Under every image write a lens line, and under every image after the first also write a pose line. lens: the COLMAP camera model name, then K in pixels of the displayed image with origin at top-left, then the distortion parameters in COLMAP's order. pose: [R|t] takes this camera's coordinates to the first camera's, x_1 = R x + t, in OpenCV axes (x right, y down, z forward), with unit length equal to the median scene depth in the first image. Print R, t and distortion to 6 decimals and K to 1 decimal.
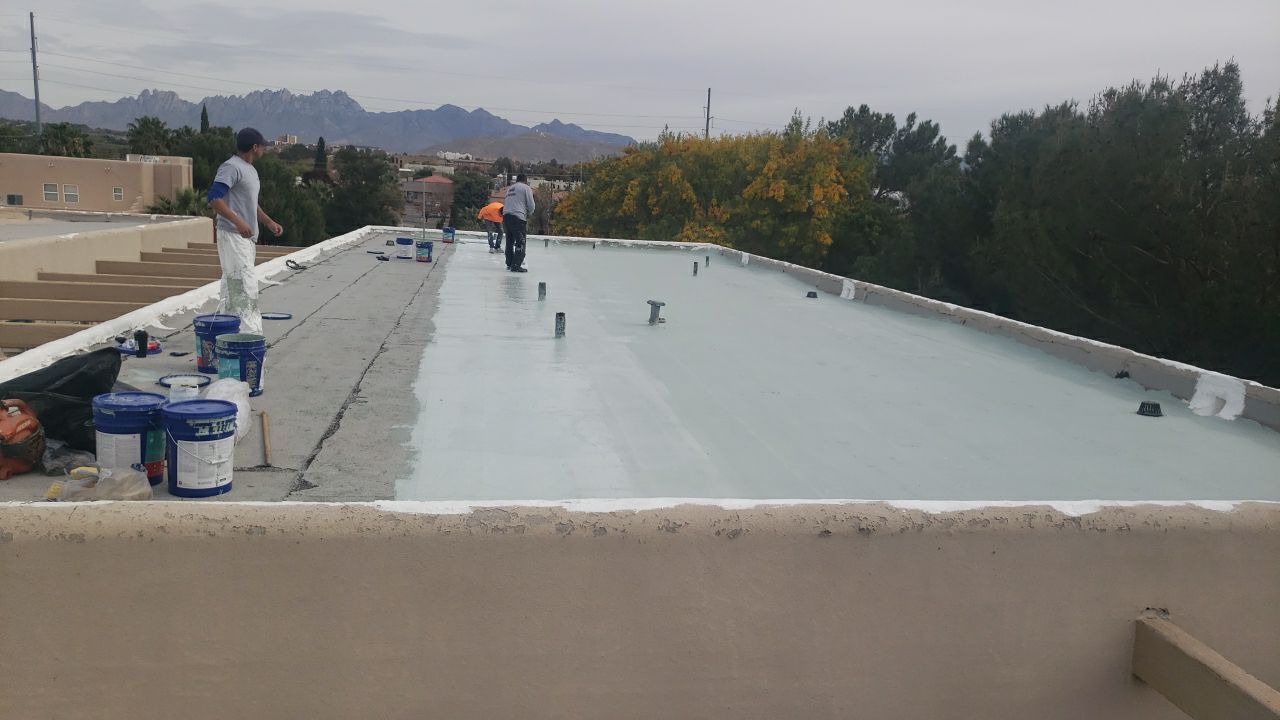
lens RADIAL K [[993.4, 0, 652.1], [0, 993.4, 360.9], [0, 0, 1]] dist [0.022768, -0.000019]
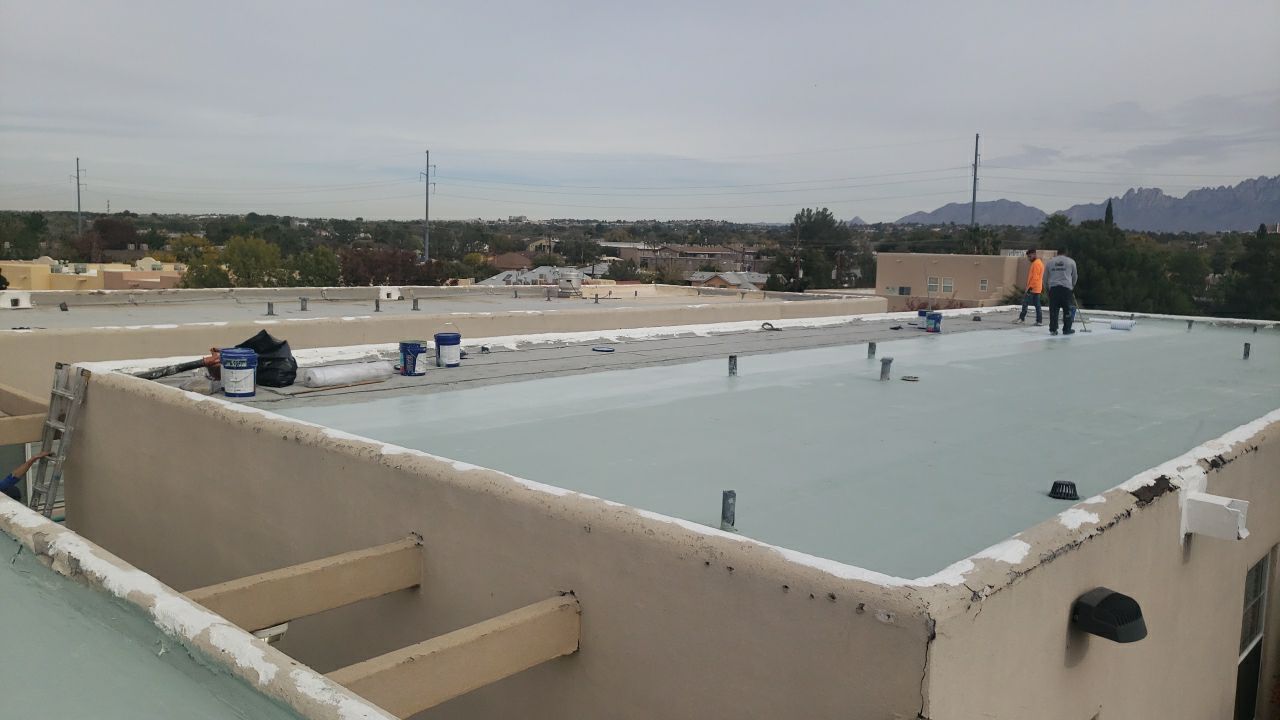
lens RADIAL K [[993.4, 0, 652.1], [0, 993.4, 360.9], [0, 0, 1]] dist [0.022768, -0.000019]
pose [[0.619719, 0.049531, -0.783259, 0.291664], [-0.122545, 0.991872, -0.034235, 0.004191], [0.775197, 0.117201, 0.620752, 0.065853]]
